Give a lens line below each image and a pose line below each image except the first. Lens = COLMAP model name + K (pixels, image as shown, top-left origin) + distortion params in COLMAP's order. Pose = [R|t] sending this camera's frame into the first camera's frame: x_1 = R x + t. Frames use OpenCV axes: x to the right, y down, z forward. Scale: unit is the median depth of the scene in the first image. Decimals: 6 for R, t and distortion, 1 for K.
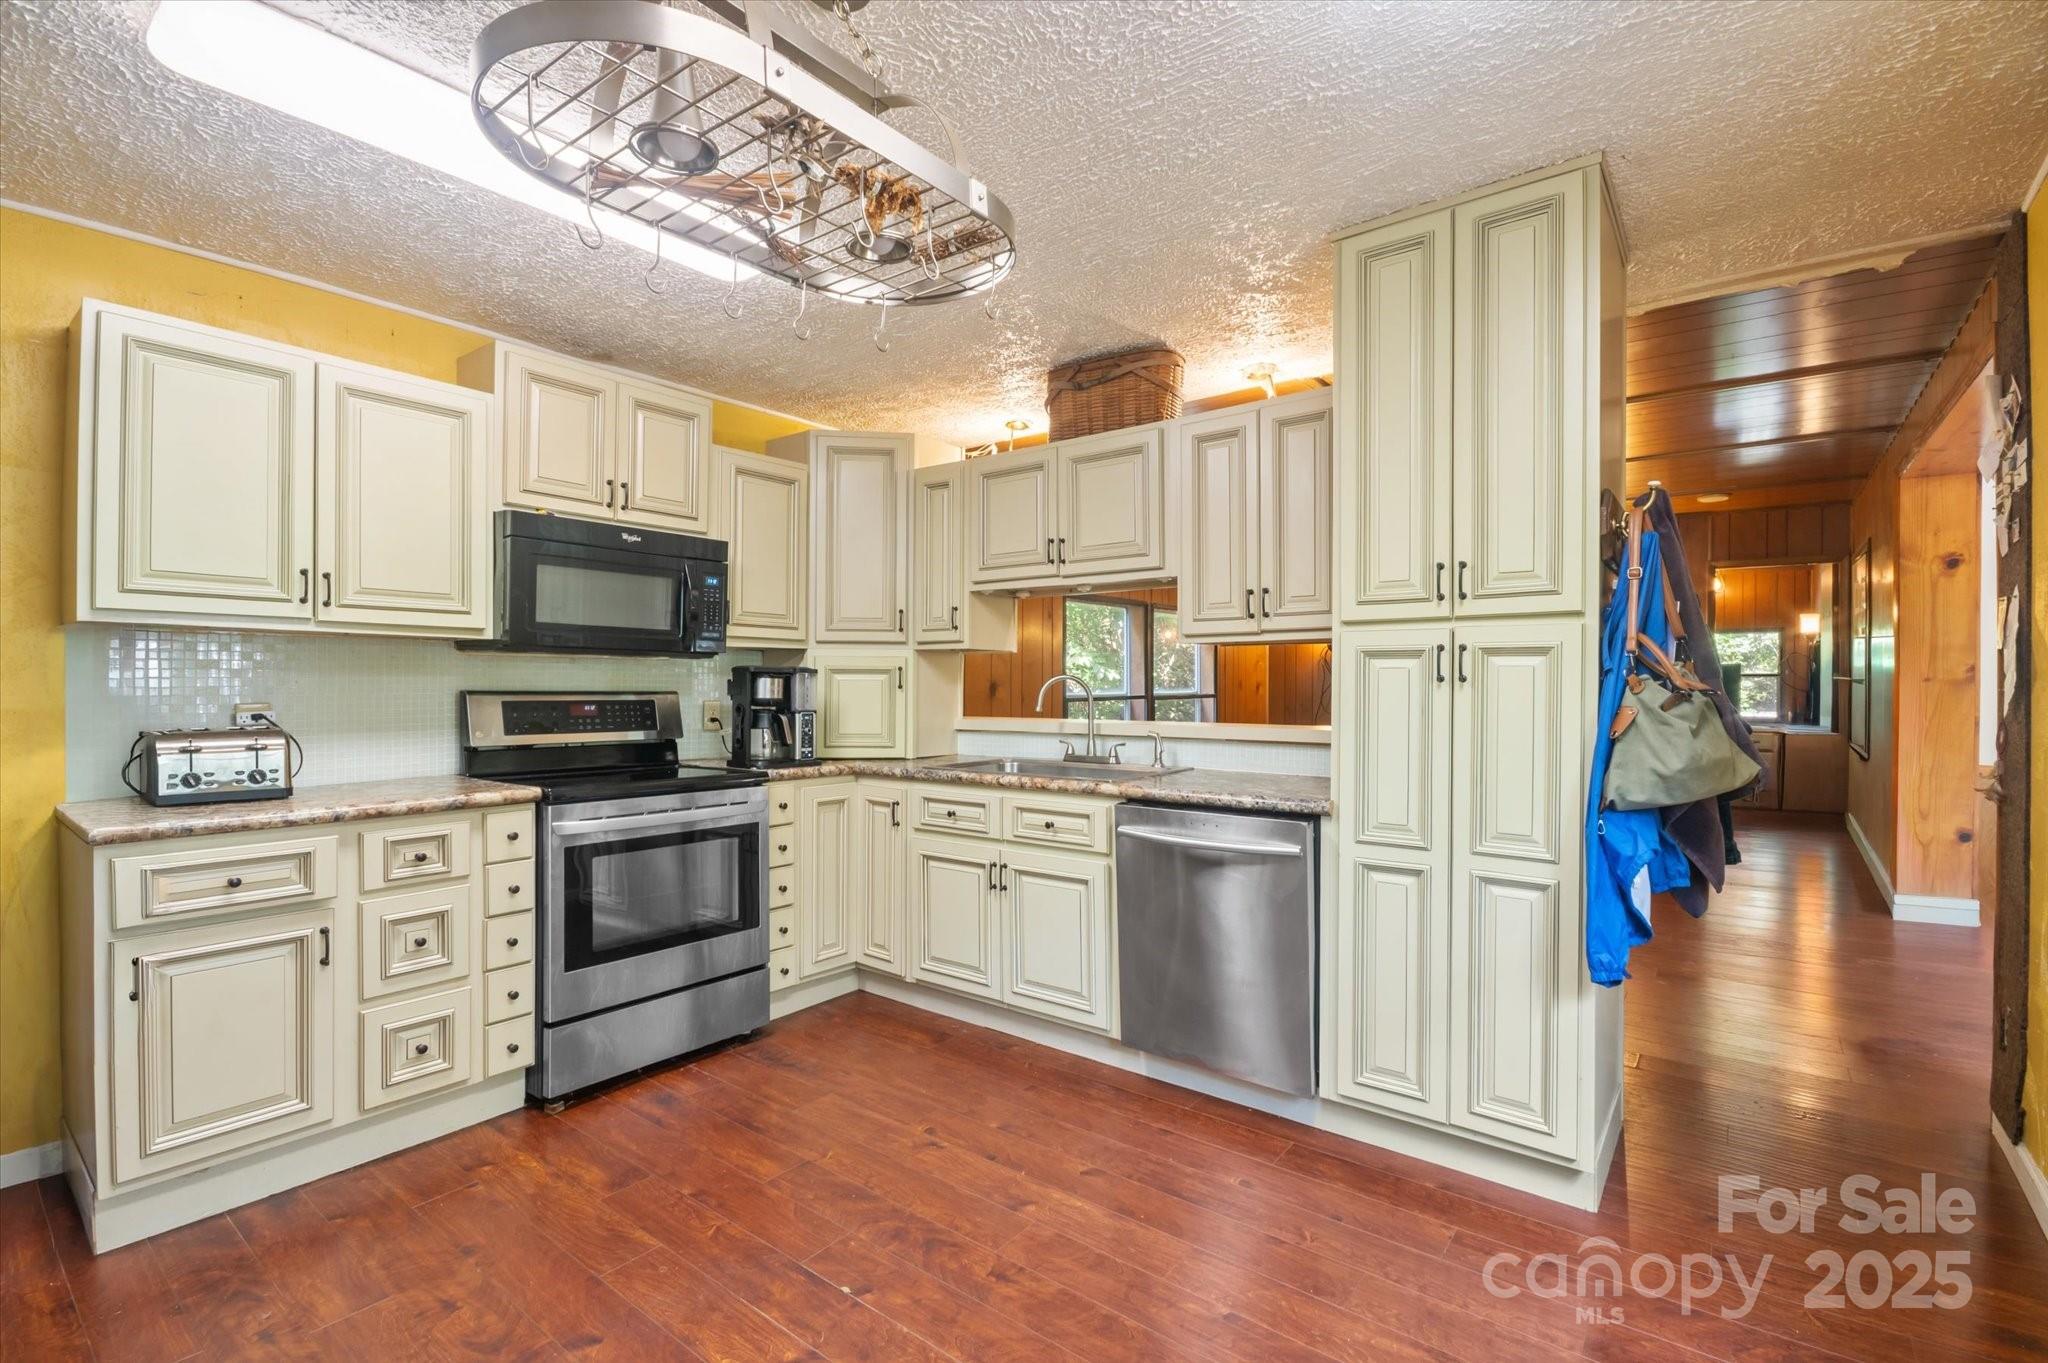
lens RADIAL K [[906.5, 0, 1061.8], [0, 906.5, 688.9], [0, 0, 1]] dist [0.001429, -0.000992]
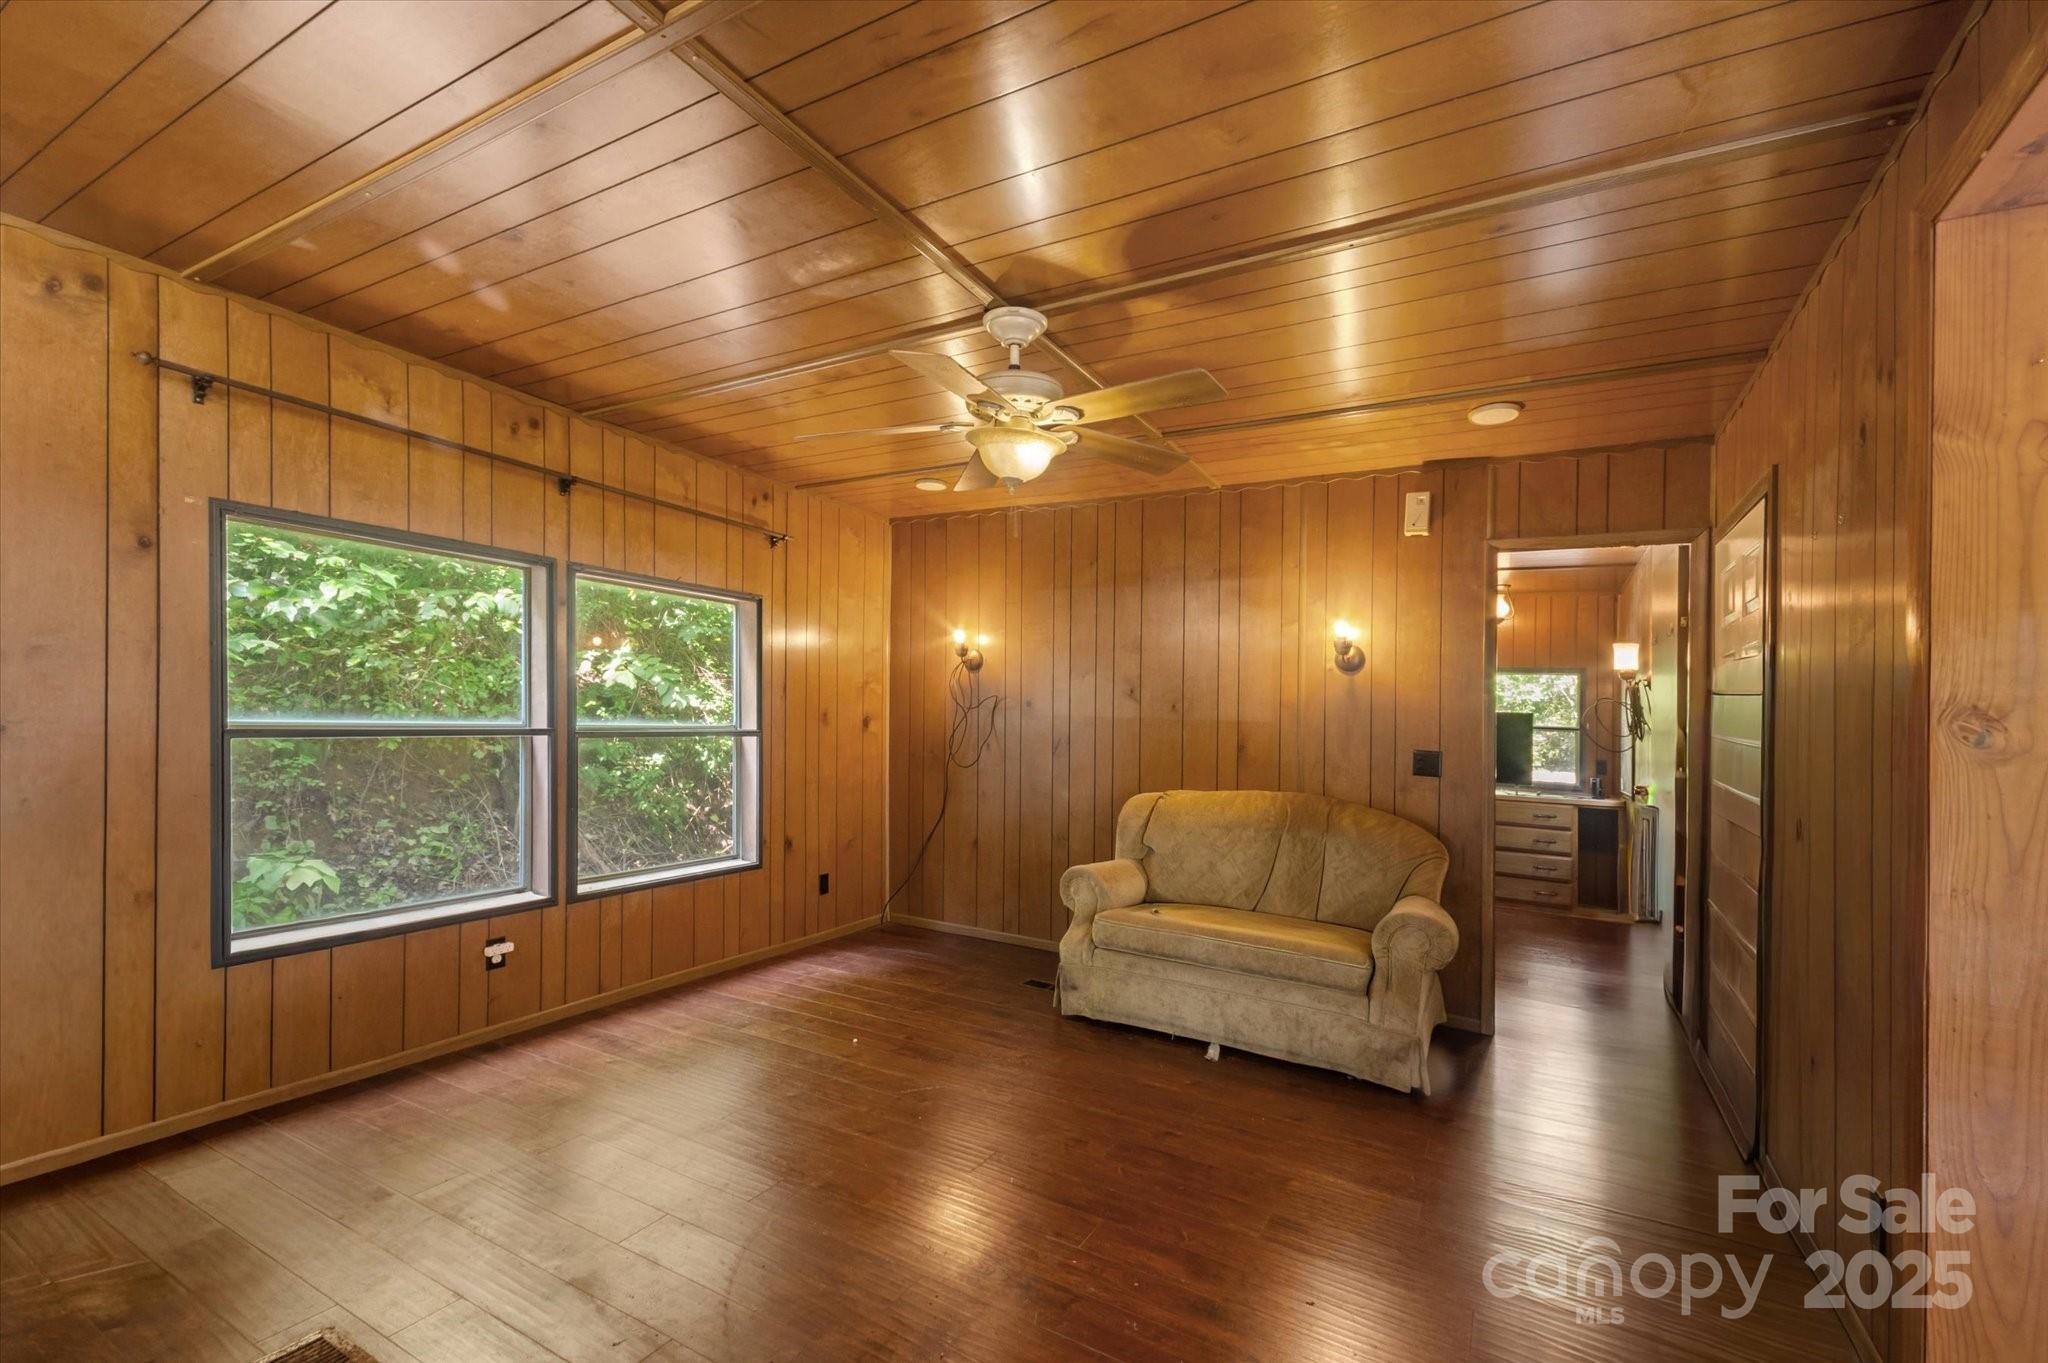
lens RADIAL K [[906.5, 0, 1027.3], [0, 906.5, 668.3], [0, 0, 1]] dist [0.001429, -0.000992]
pose [[0.989827, 0.041708, 0.136022, 0.215961], [-0.033710, 0.997594, -0.060581, -0.004127], [-0.138222, 0.055380, 0.988852, 0.294059]]
